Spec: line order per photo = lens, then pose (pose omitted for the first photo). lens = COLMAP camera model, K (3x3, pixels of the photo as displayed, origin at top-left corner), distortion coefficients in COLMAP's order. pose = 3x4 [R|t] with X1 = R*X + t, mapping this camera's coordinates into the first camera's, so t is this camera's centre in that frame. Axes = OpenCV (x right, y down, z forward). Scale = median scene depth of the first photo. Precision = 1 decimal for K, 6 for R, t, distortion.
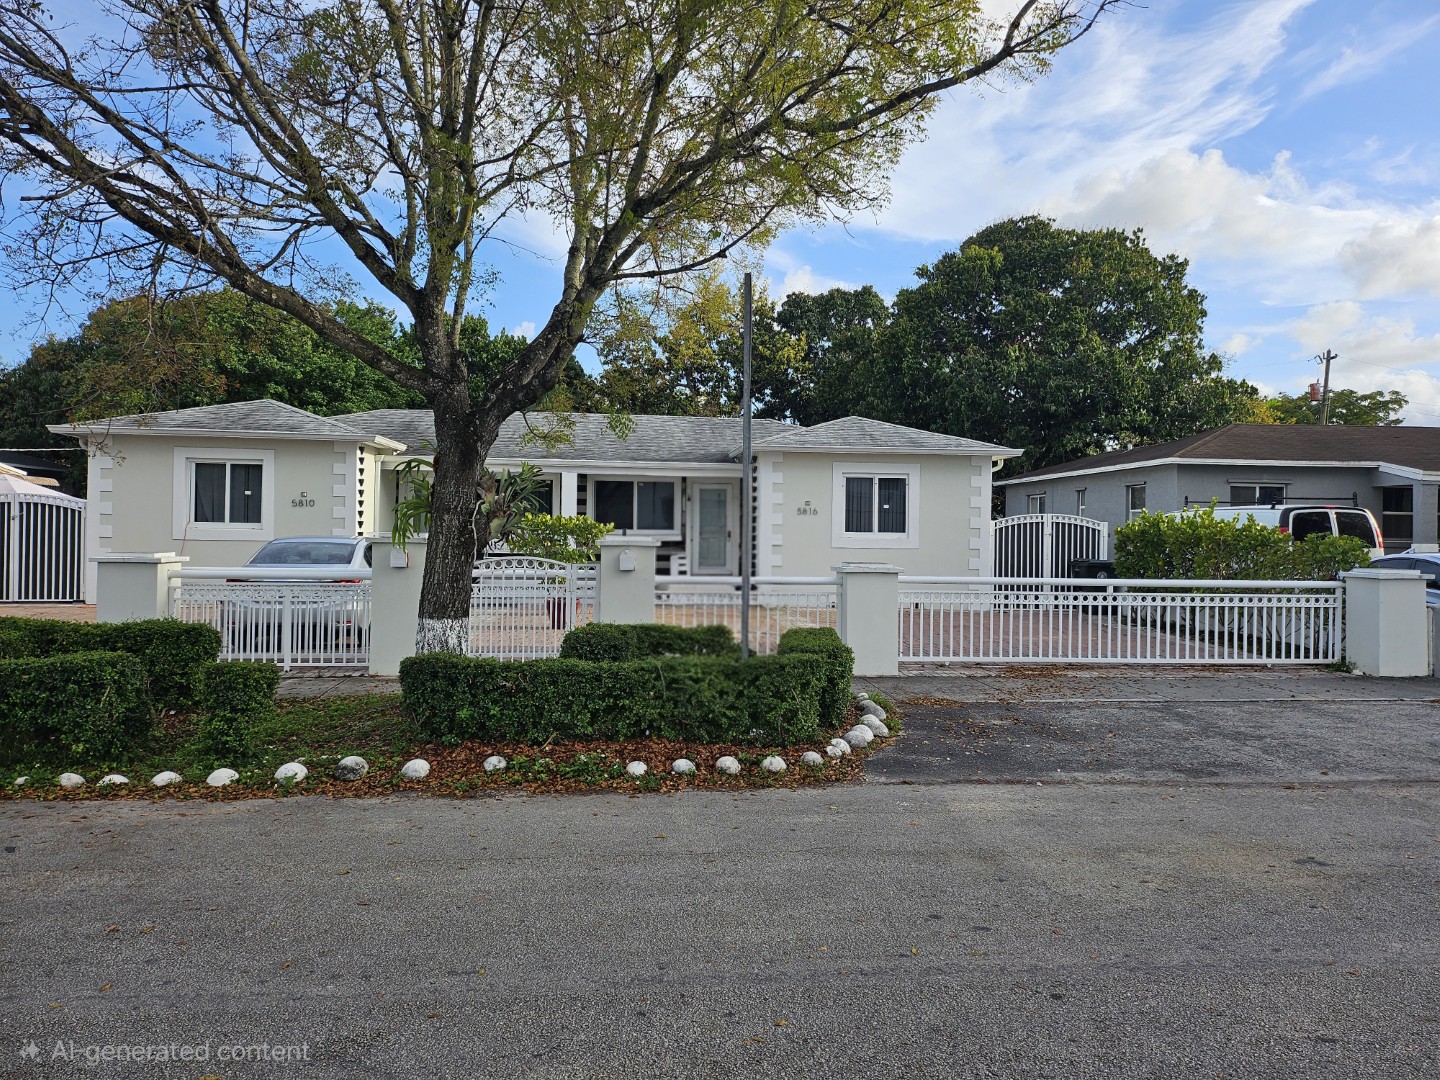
lens RADIAL K [[999.9, 0, 720.0], [0, 999.9, 540.0], [0, 0, 1]] dist [0.074740, -0.082557]
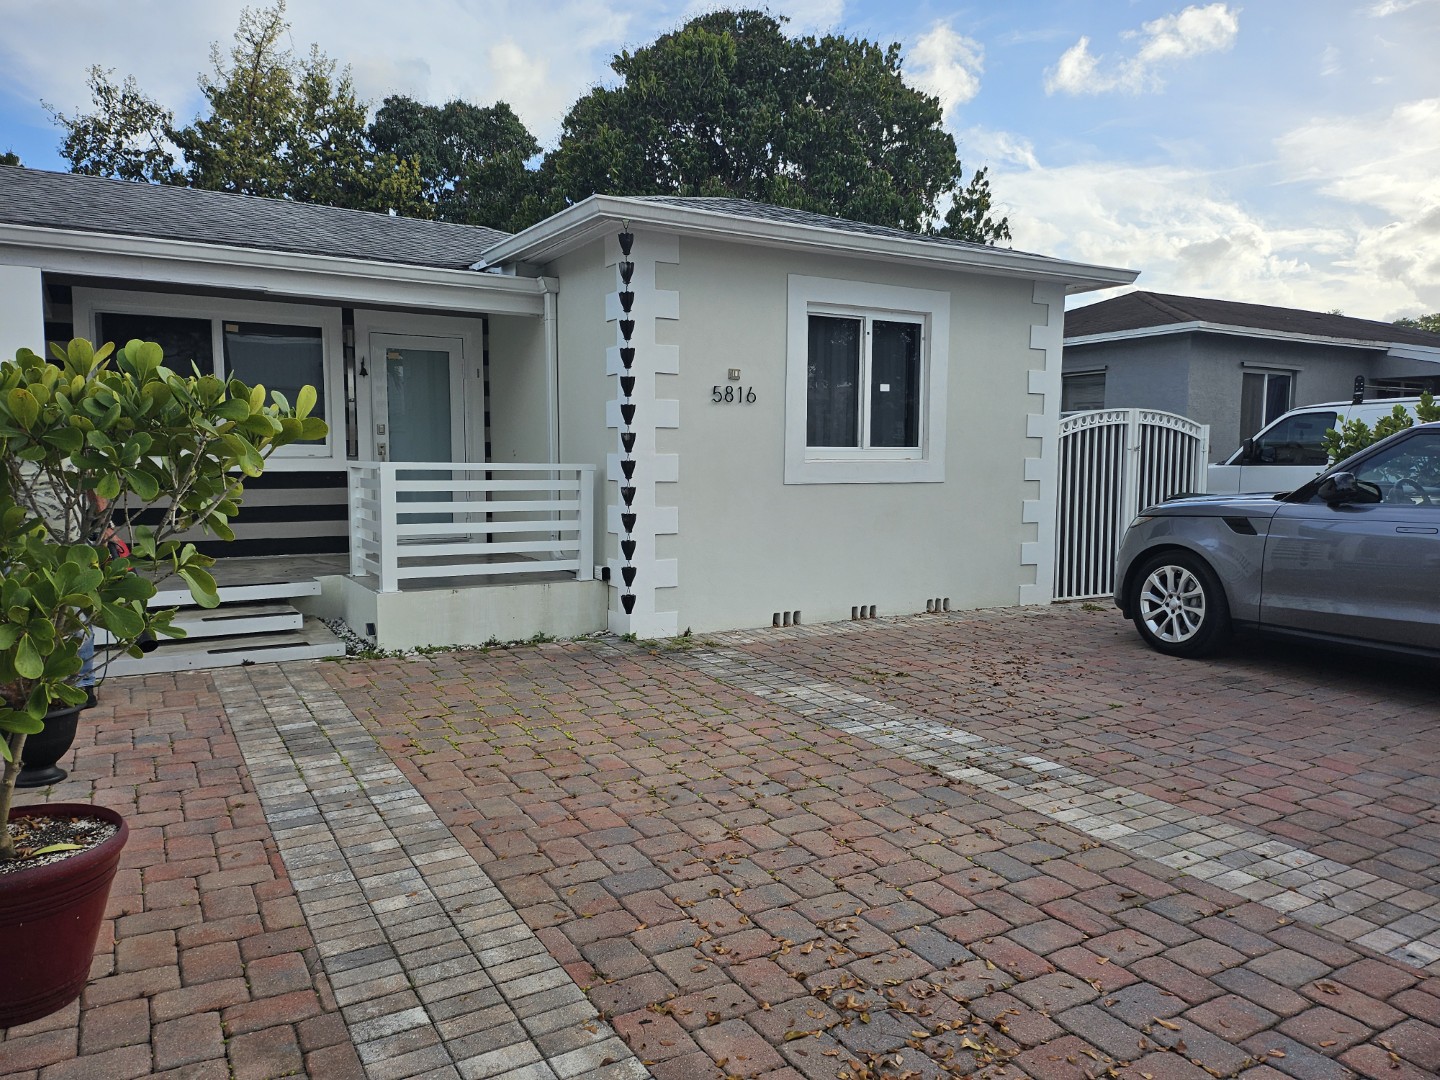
lens RADIAL K [[998.9, 0, 720.0], [0, 998.9, 540.0], [0, 0, 1]] dist [0.080775, -0.000851]
pose [[0.907007, -0.043332, 0.418880, -0.106733], [0.005602, 0.995845, 0.090888, -0.008744], [-0.421079, -0.080089, 0.903481, 0.767084]]
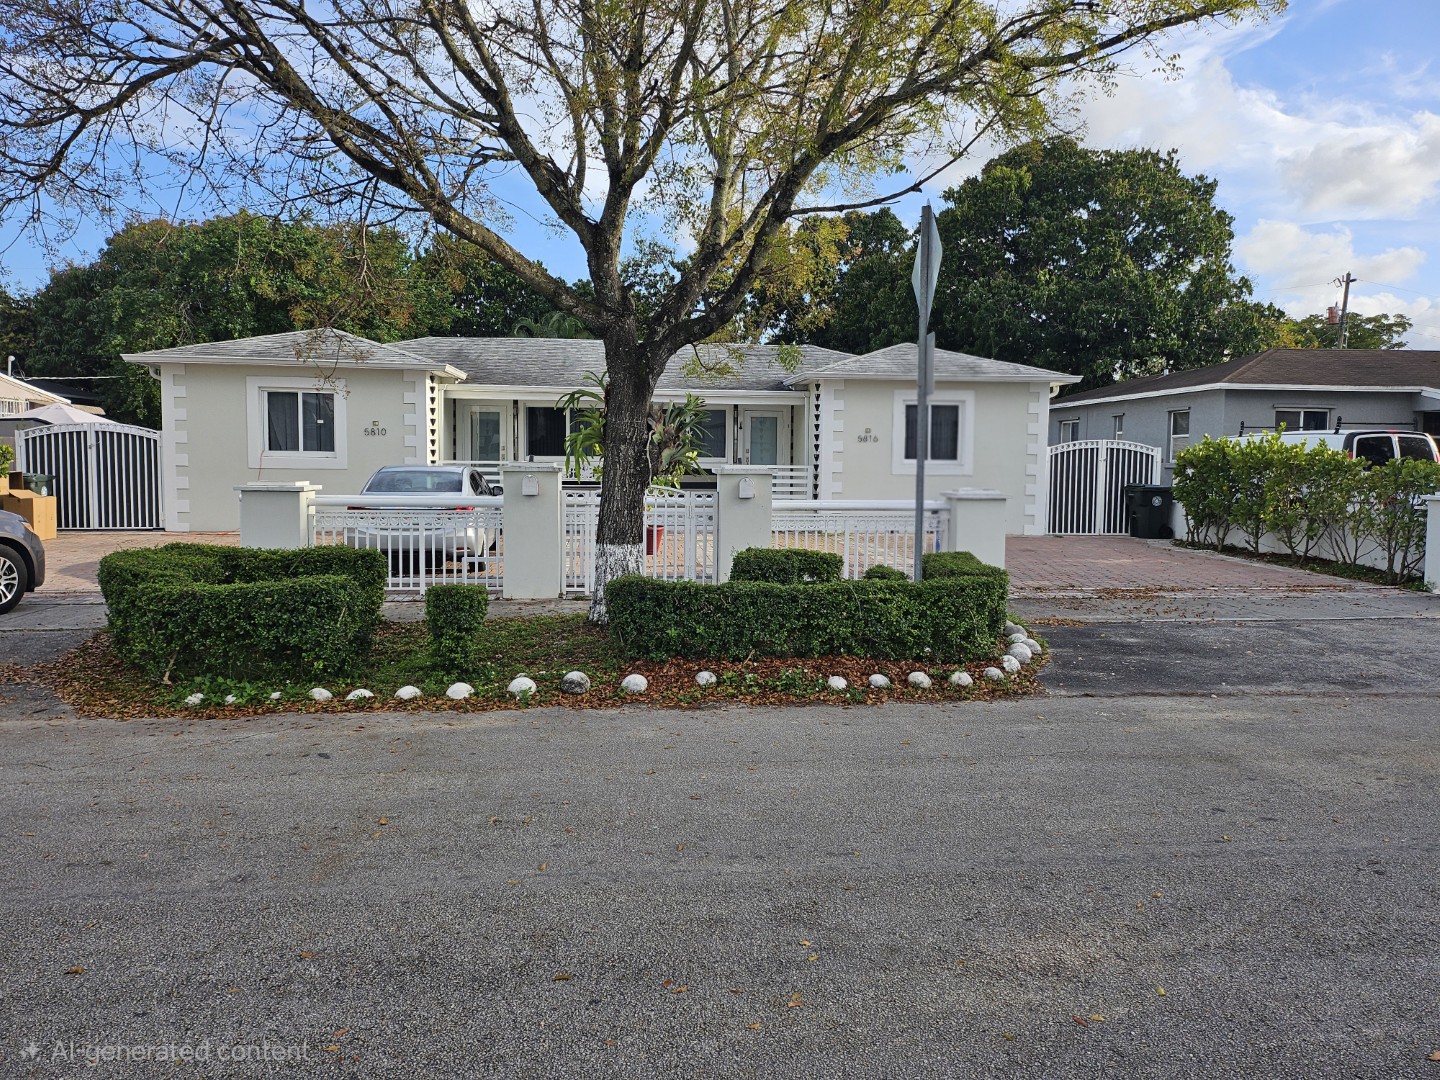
lens RADIAL K [[995.6, 0, 720.0], [0, 995.6, 540.0], [0, 0, 1]] dist [0.080189, -0.089986]
pose [[0.999966, -0.004135, 0.007177, -0.084814], [0.003598, 0.997309, 0.073230, -0.000993], [-0.007460, -0.073202, 0.997289, -0.019098]]
